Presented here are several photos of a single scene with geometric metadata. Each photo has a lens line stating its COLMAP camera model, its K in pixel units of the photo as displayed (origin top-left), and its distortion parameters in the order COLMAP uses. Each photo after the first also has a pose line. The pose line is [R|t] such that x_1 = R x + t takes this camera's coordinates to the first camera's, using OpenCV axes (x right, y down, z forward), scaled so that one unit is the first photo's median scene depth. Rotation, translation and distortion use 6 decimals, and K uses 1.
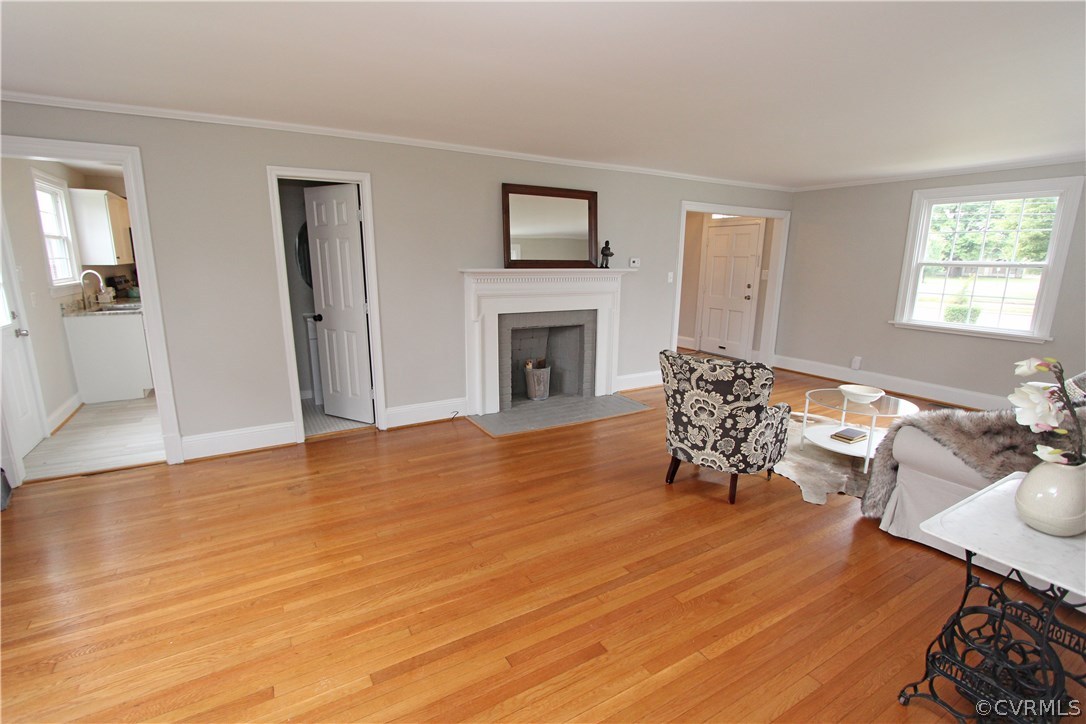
lens RADIAL K [[502.0, 0, 548.8], [0, 502.0, 368.2], [0, 0, 1]] dist [-0.008584, 0.001026]
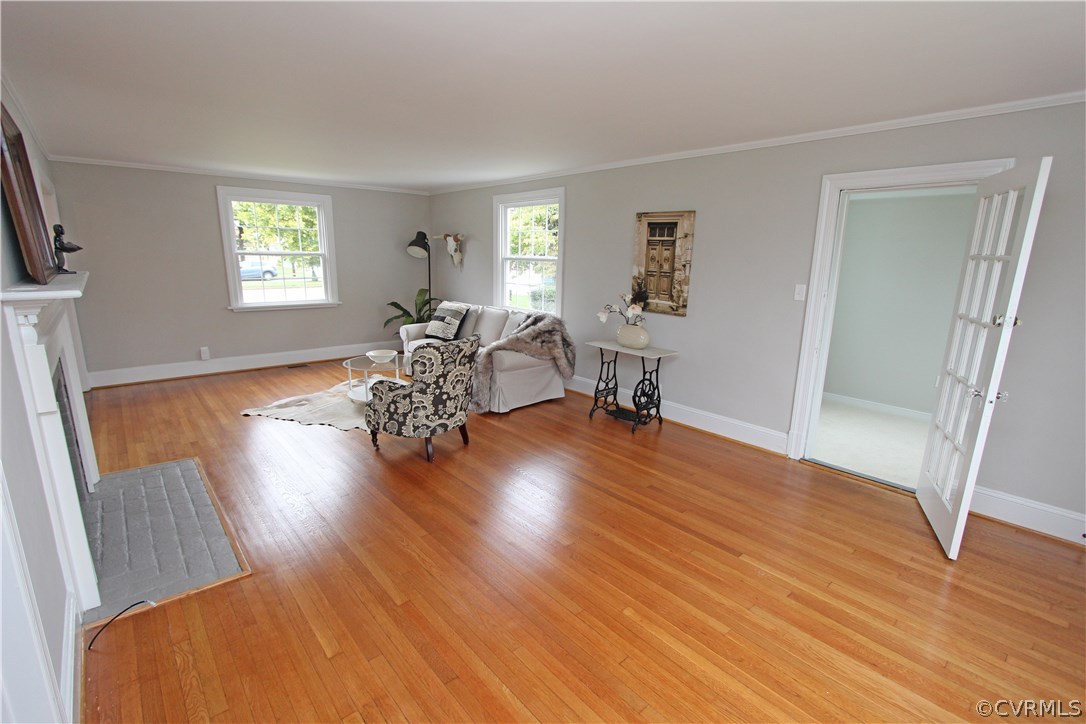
lens RADIAL K [[502.0, 0, 535.4], [0, 502.0, 367.6], [0, 0, 1]] dist [-0.008584, 0.001026]
pose [[-0.164013, -0.234039, 0.958293, -0.864623], [0.190617, 0.945620, 0.263568, -0.229842], [-0.967866, 0.225895, -0.110482, 0.909716]]
